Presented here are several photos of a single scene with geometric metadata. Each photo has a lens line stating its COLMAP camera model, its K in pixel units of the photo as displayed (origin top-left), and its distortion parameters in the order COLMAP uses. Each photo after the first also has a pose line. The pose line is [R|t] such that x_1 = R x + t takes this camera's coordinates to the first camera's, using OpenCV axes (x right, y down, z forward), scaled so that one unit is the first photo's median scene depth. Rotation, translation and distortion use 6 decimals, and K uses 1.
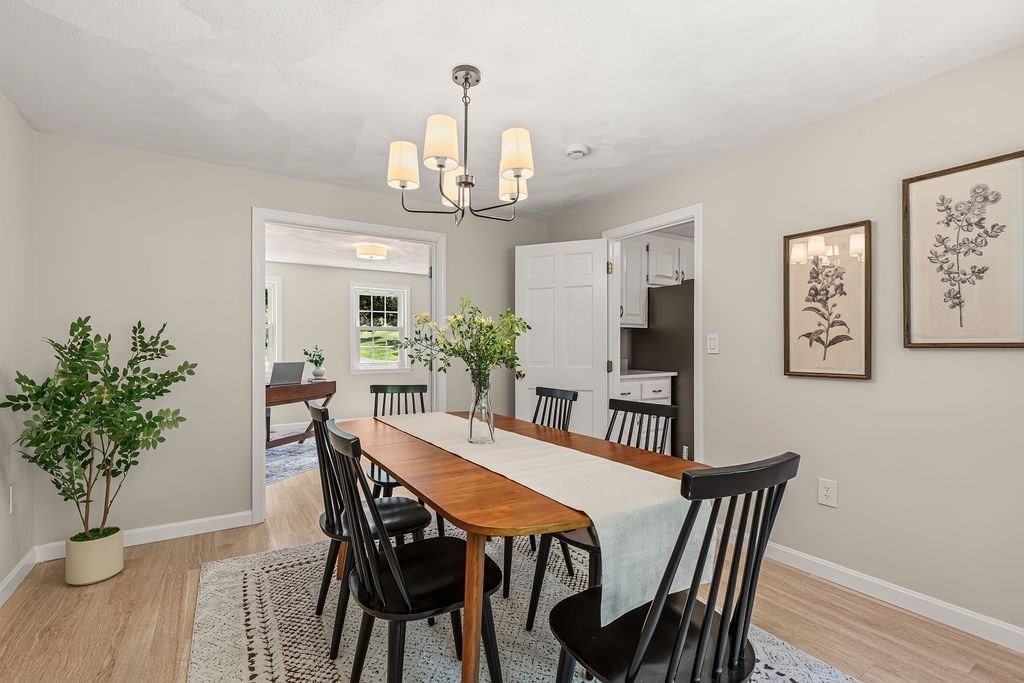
lens RADIAL K [[469.7, 0, 511.9], [0, 469.7, 343.0], [0, 0, 1]] dist [-0.000134, 0.000285]
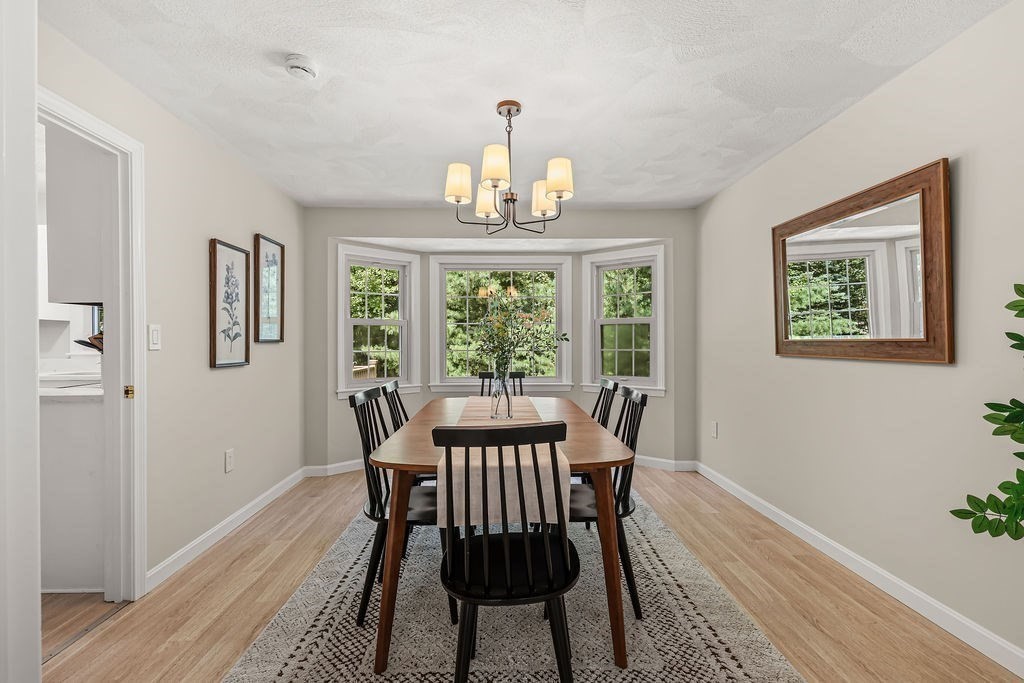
lens RADIAL K [[469.7, 0, 510.7], [0, 469.7, 338.4], [0, 0, 1]] dist [-0.000134, 0.000285]
pose [[-0.867348, 0.009847, 0.497605, -0.569953], [0.002298, 0.999873, -0.015780, 0.020983], [-0.497697, -0.012544, -0.867260, 1.683271]]
